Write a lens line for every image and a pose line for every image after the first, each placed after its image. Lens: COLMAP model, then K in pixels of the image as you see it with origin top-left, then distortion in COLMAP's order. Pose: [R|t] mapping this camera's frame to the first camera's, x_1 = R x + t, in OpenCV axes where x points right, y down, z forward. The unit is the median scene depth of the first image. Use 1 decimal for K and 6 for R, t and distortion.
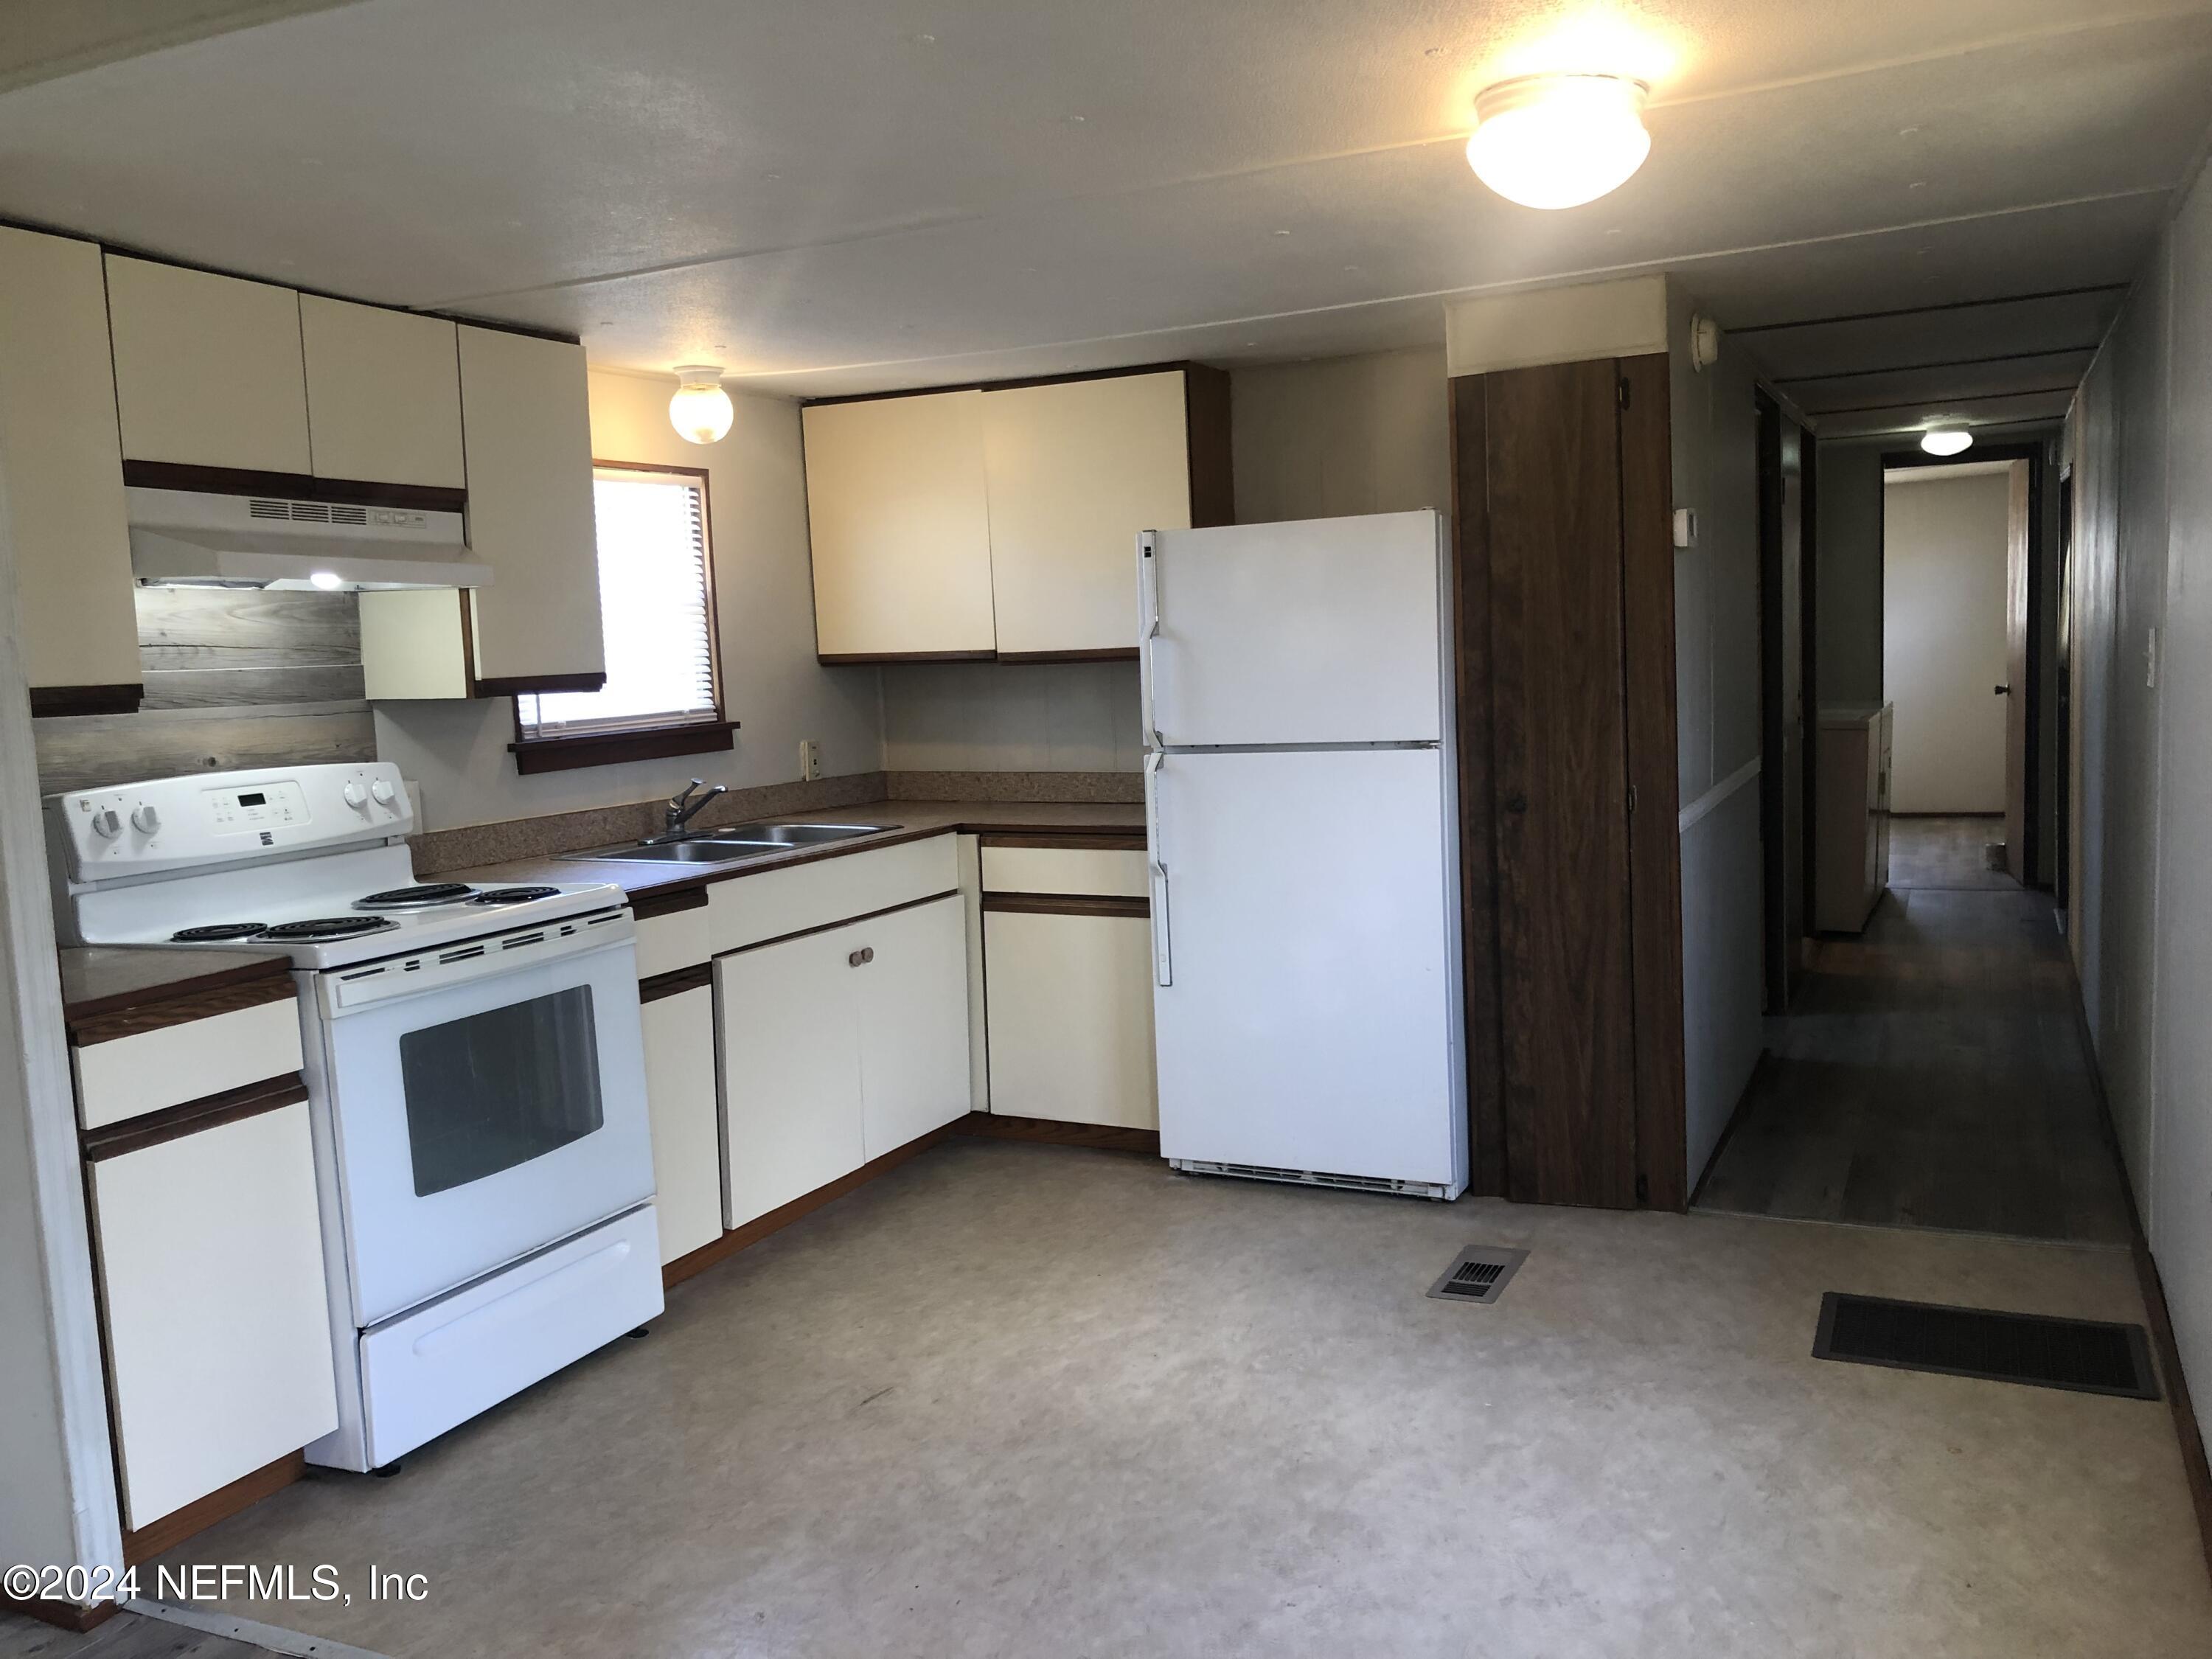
lens RADIAL K [[1821.2, 0, 1106.9], [0, 1821.2, 827.4], [0, 0, 1]] dist [0.026639, -0.005544]
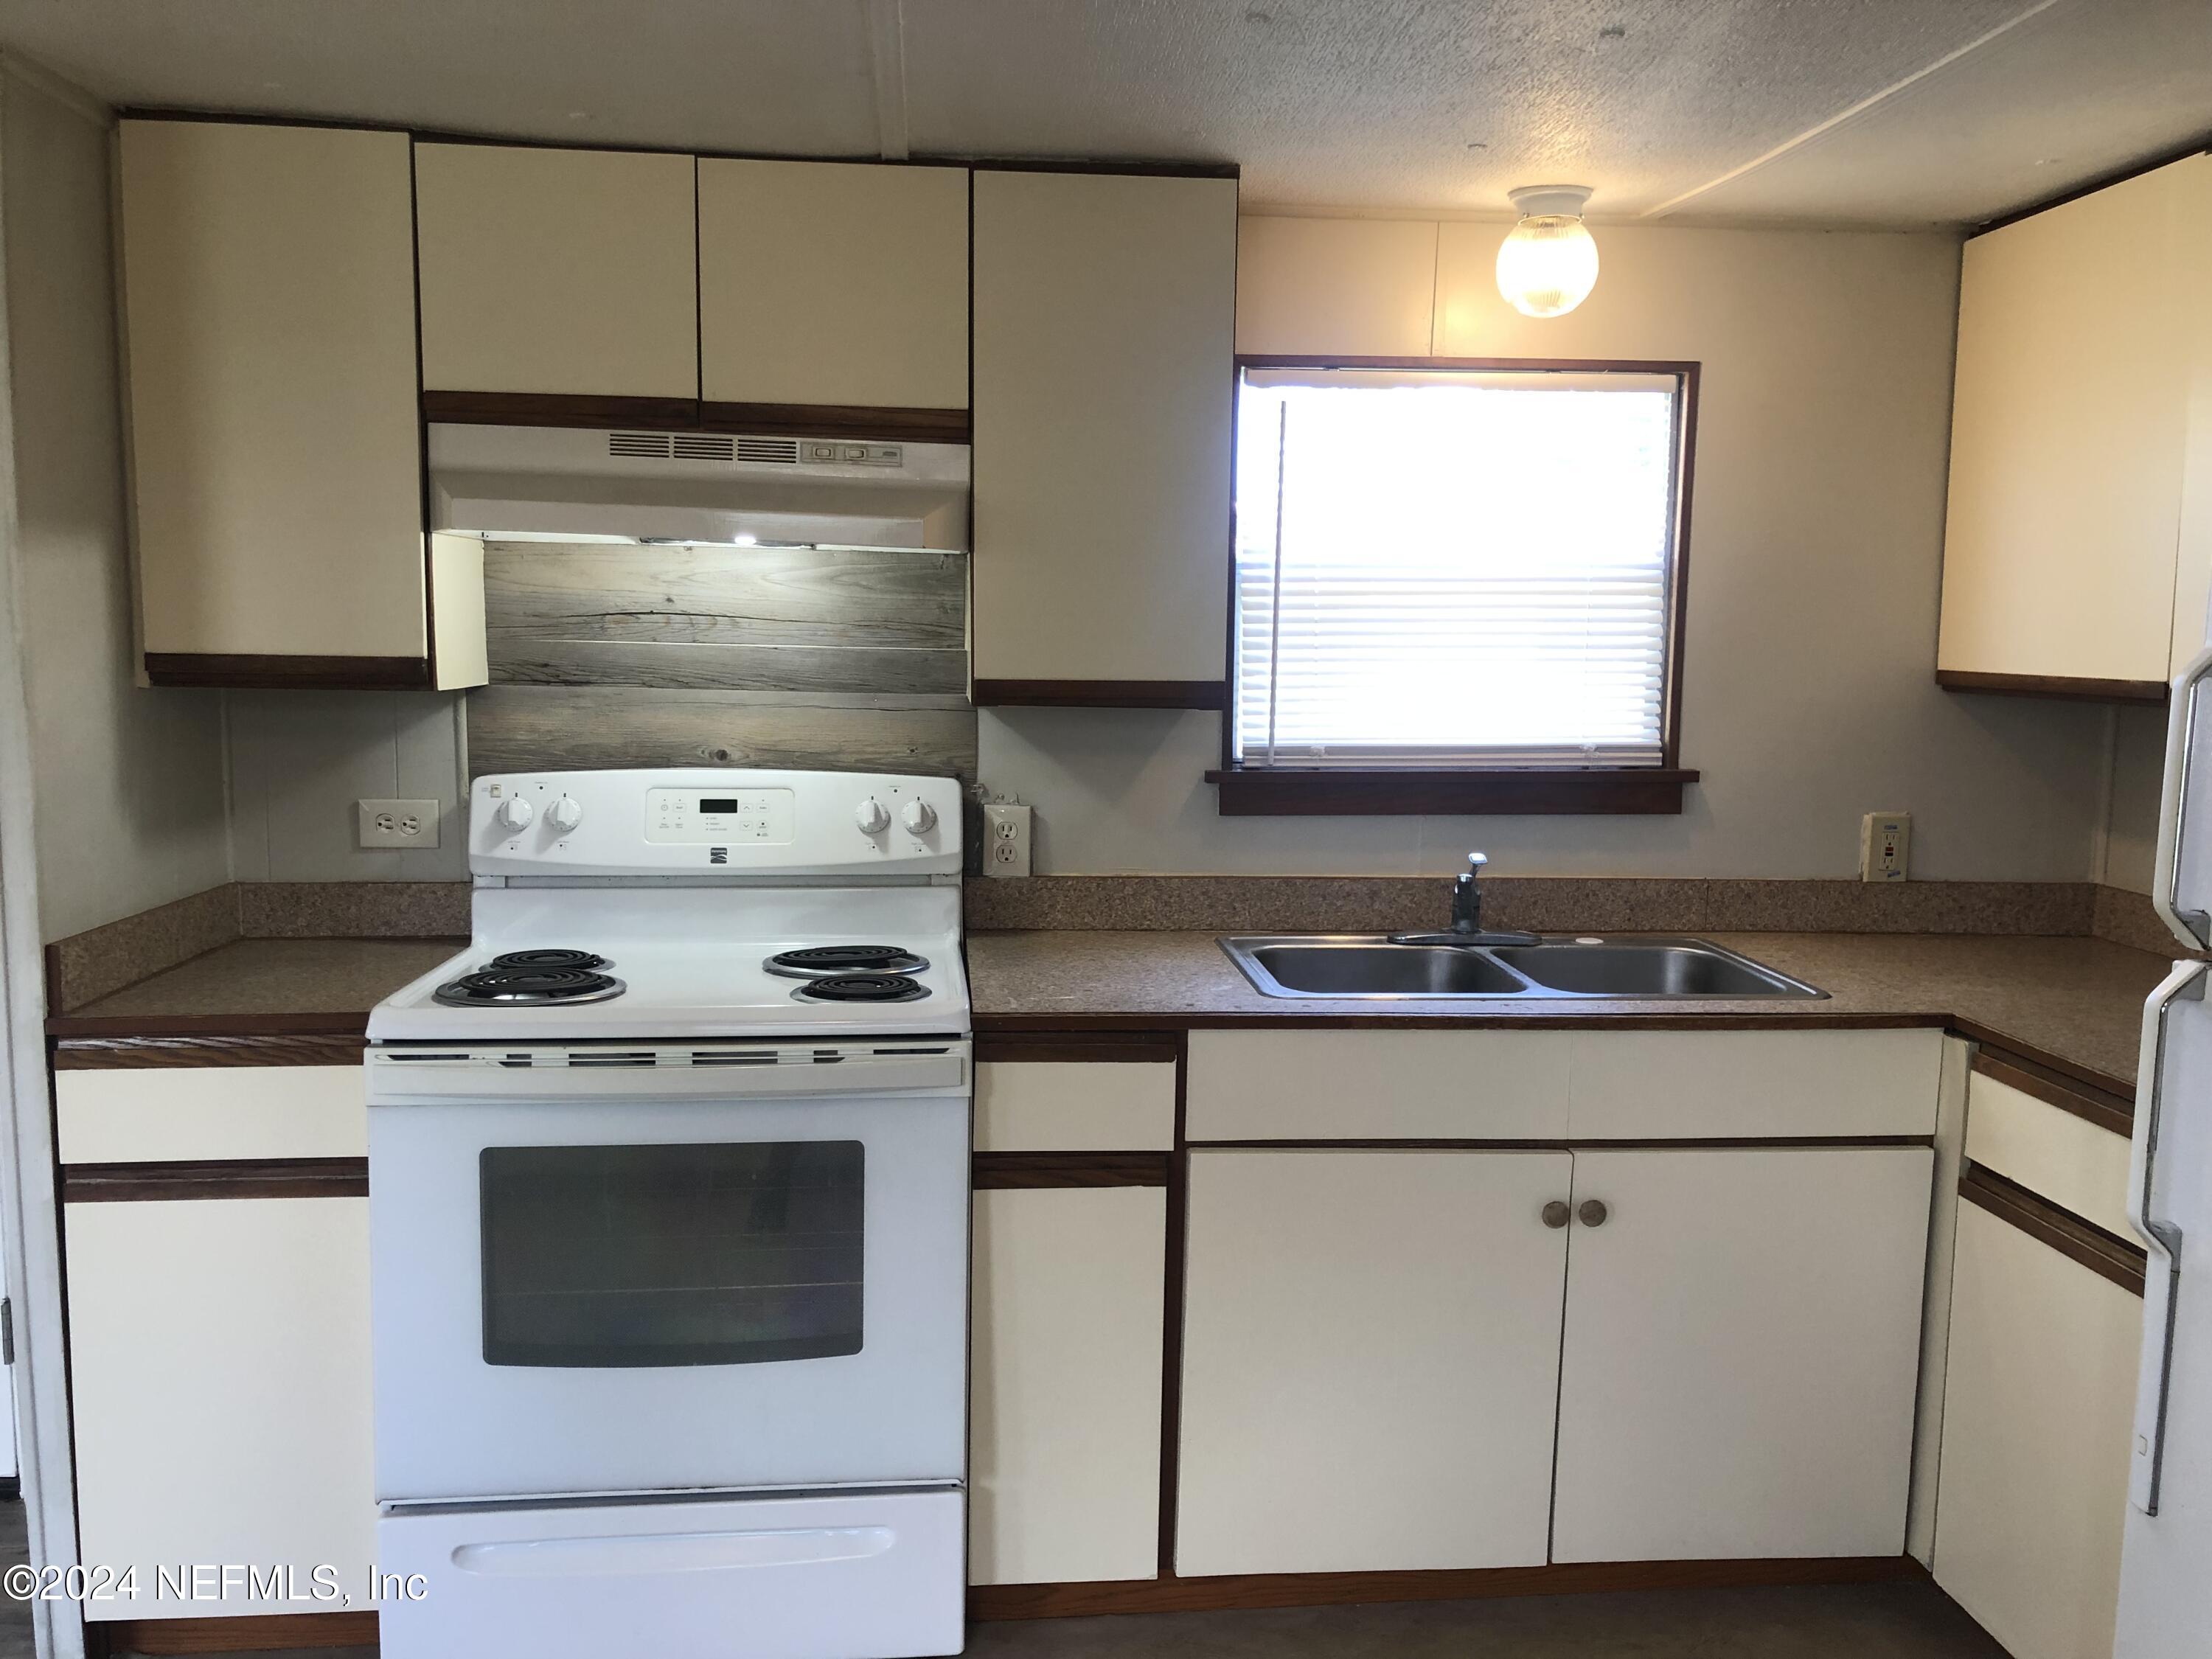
lens RADIAL K [[1821.2, 0, 1112.4], [0, 1821.2, 846.9], [0, 0, 1]] dist [0.026639, -0.005544]
pose [[0.517331, 0.146373, -0.843175, 0.300714], [-0.121489, 0.987847, 0.096948, -0.093164], [0.847118, 0.052283, 0.528827, 0.685340]]
